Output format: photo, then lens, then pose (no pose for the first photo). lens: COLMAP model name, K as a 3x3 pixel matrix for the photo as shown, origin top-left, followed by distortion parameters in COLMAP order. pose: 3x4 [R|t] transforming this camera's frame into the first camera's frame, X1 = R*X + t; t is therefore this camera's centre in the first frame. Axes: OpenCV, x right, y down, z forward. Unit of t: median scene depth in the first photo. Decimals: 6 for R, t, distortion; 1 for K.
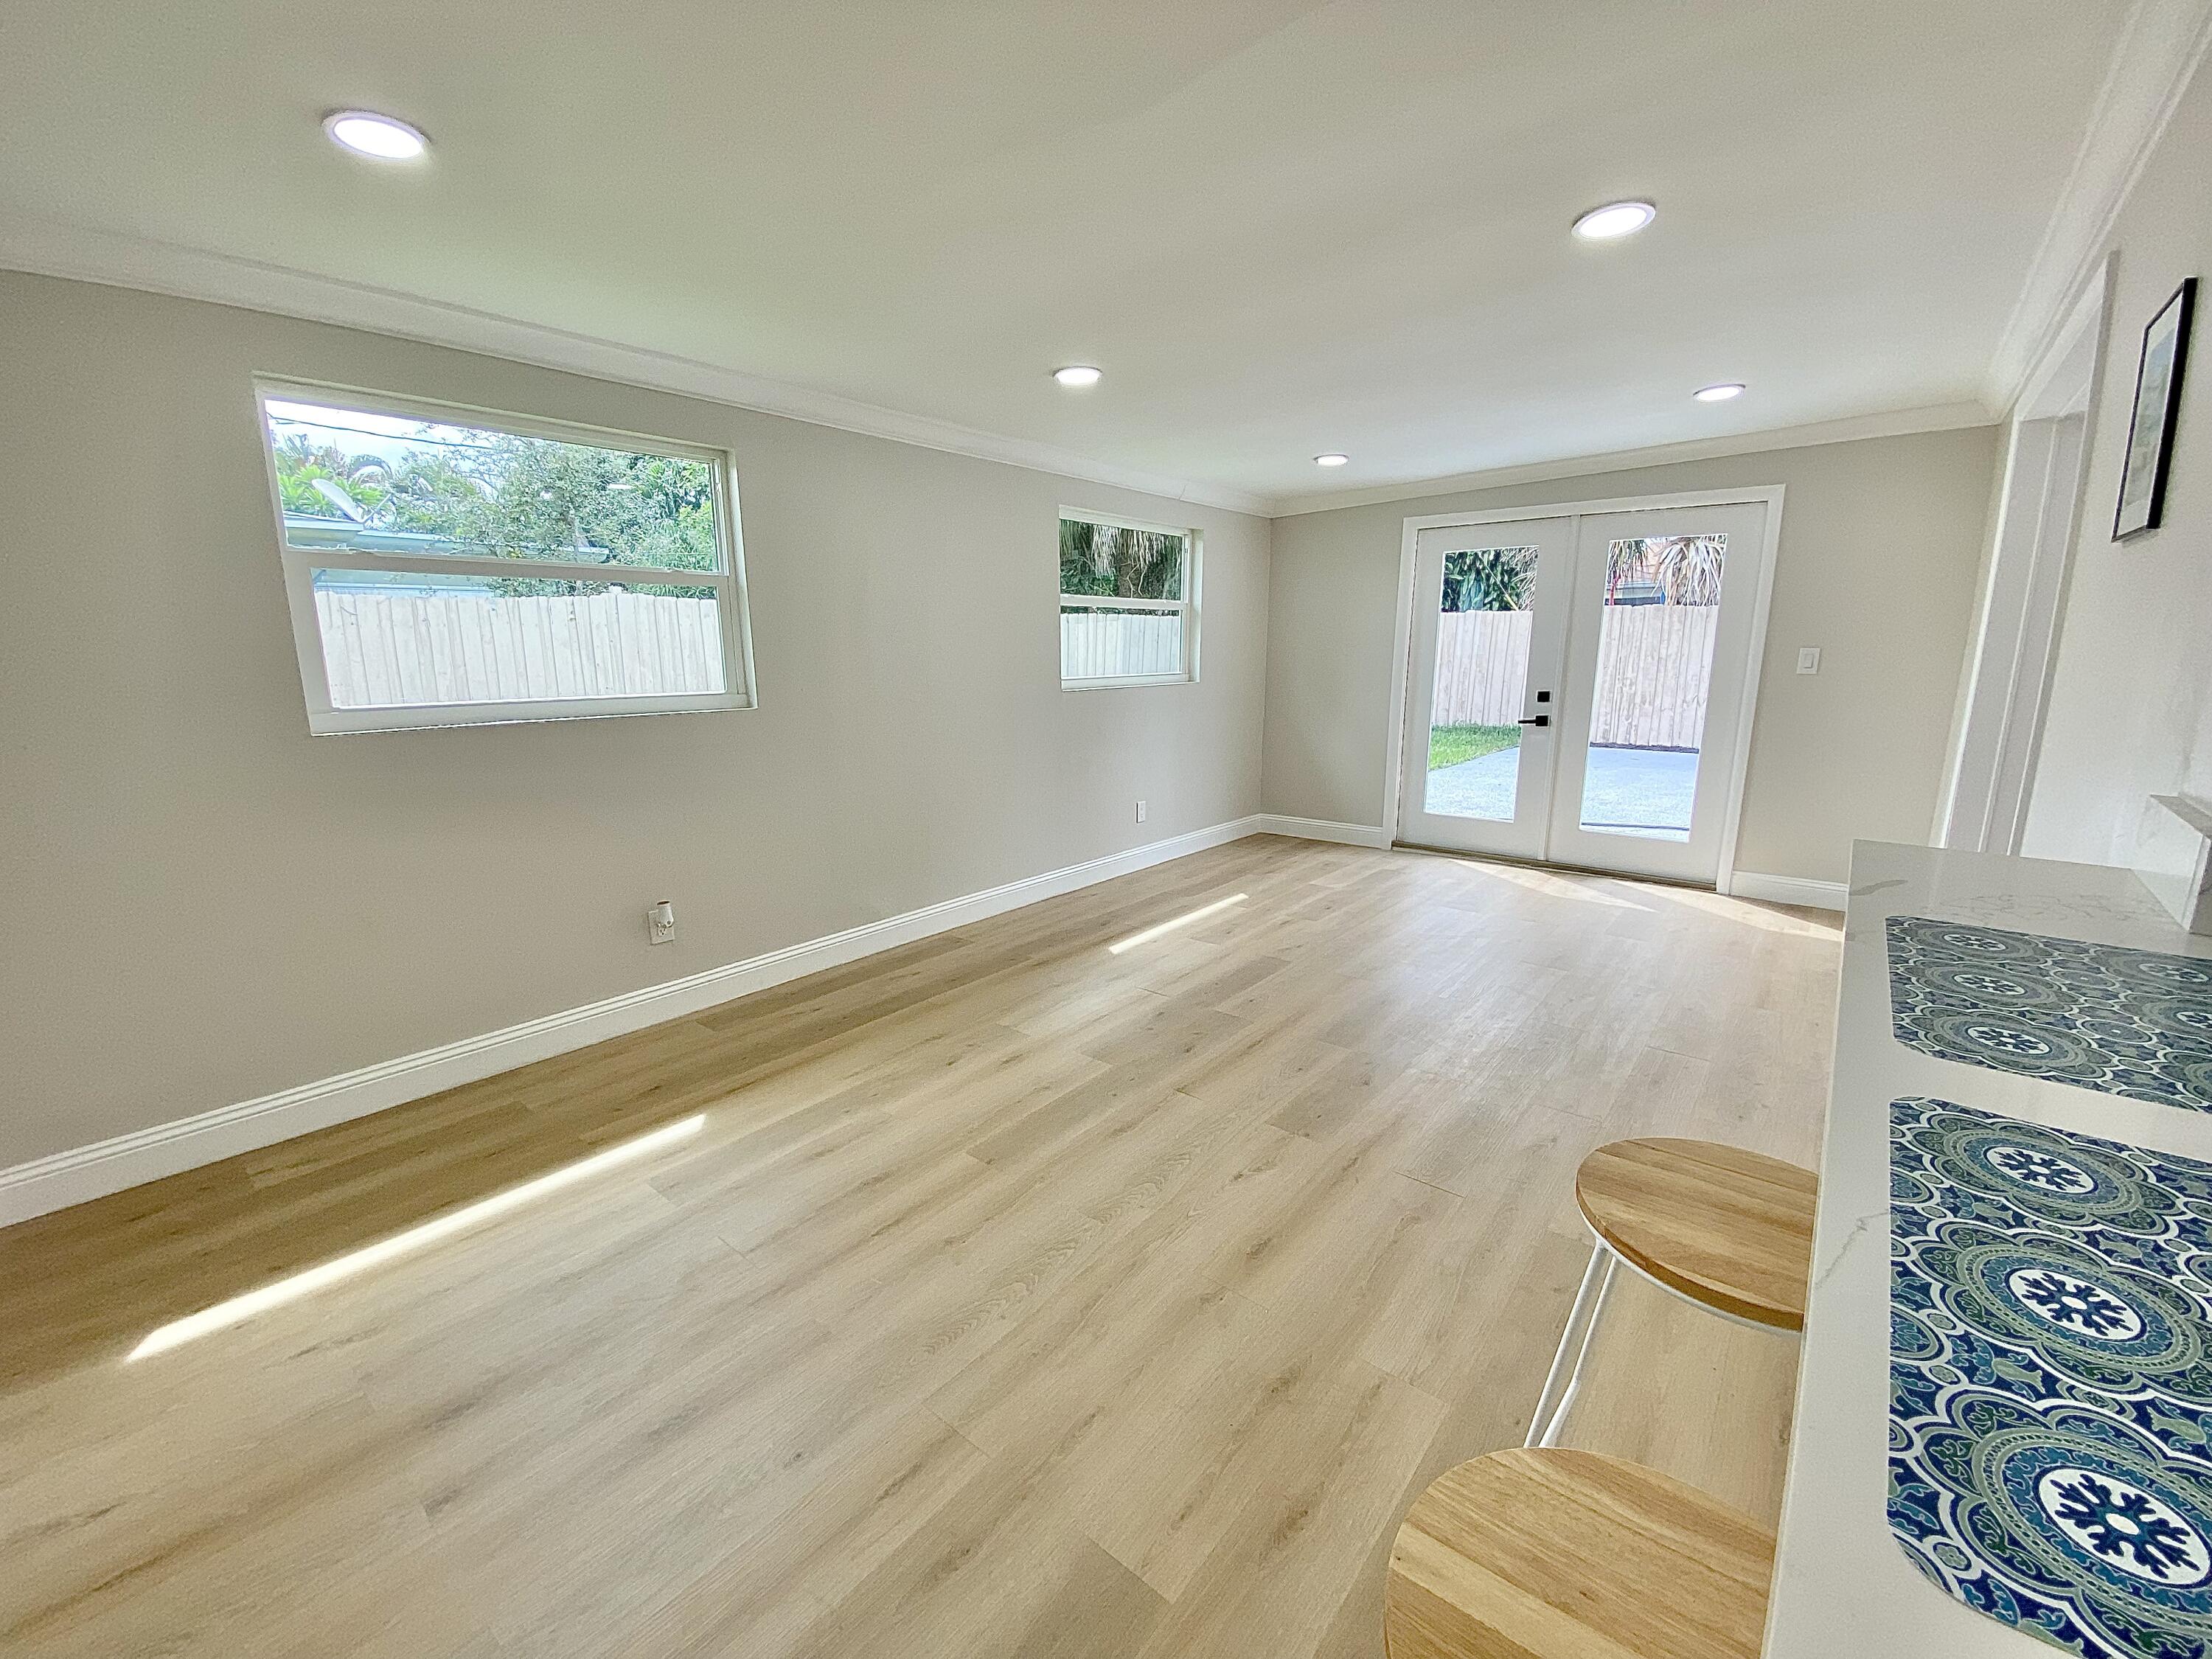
lens RADIAL K [[890.5, 0, 1103.8], [0, 890.5, 826.4], [0, 0, 1]] dist [0.017364, -0.021056]
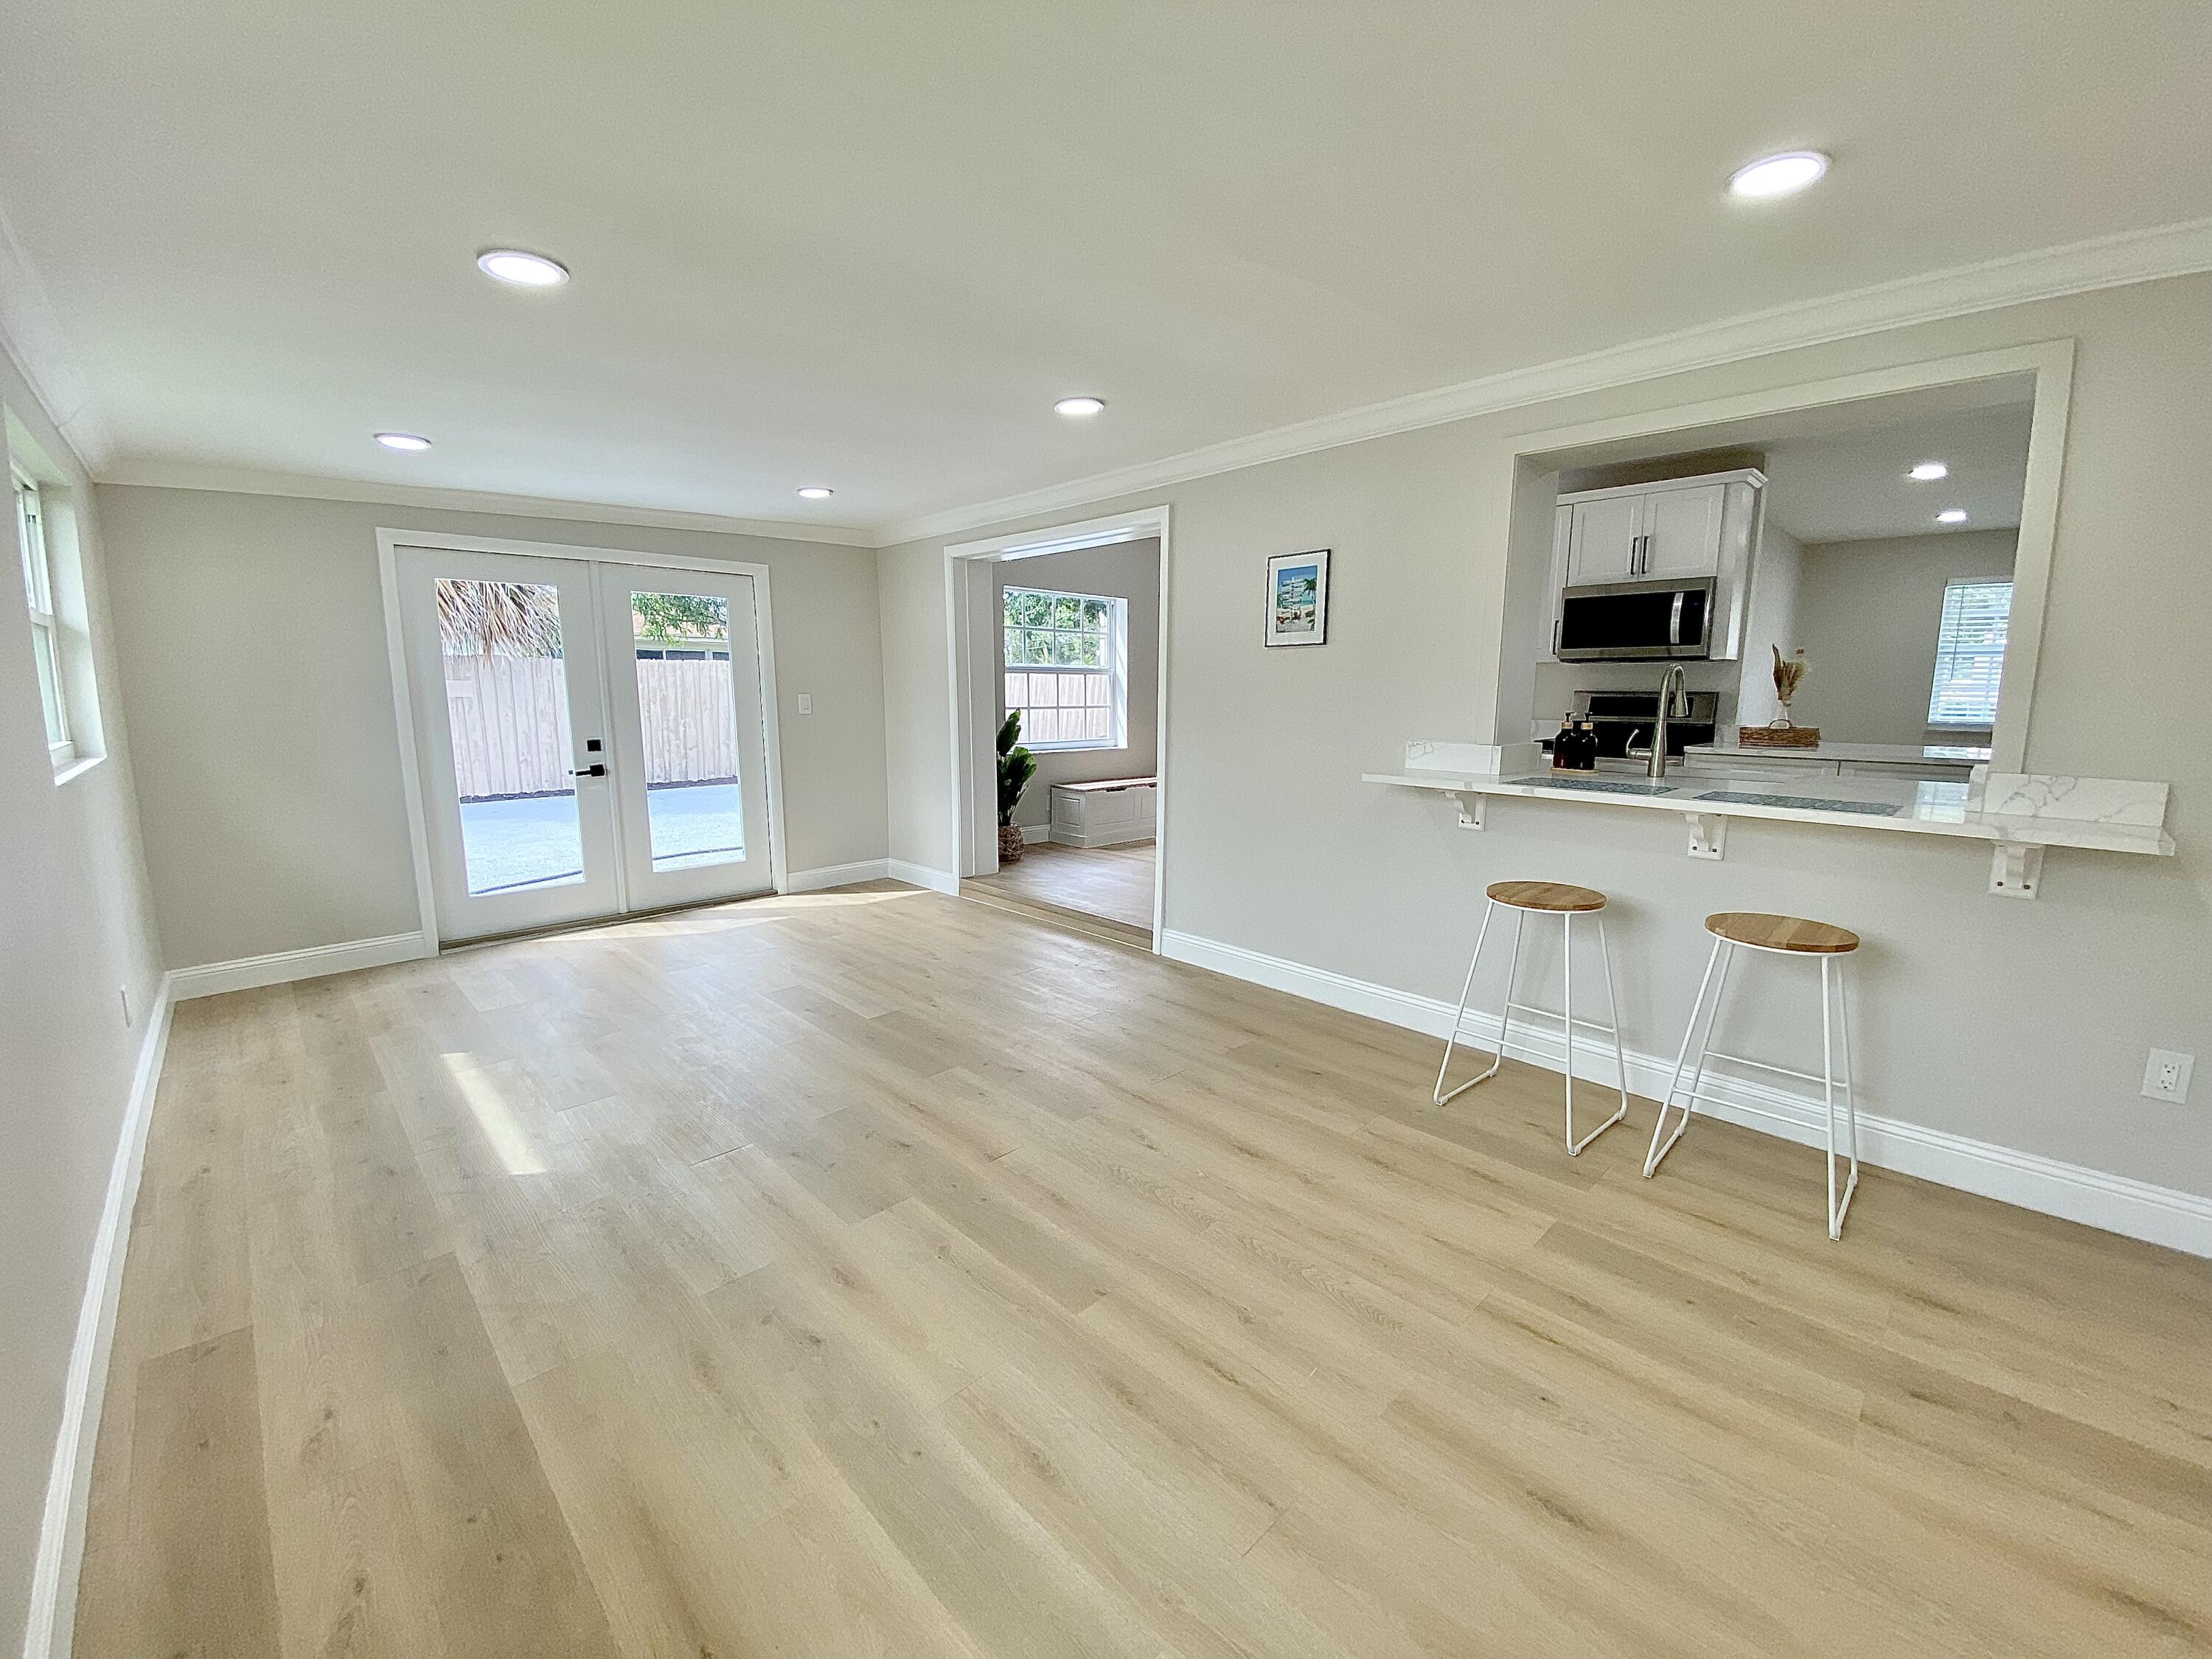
lens RADIAL K [[901.0, 0, 1084.3], [0, 901.0, 835.1], [0, 0, 1]] dist [0.016341, -0.017474]
pose [[0.111707, -0.157255, 0.981220, -0.458855], [0.198310, 0.971067, 0.133051, -0.085162], [-0.973753, 0.179723, 0.139660, 0.411640]]
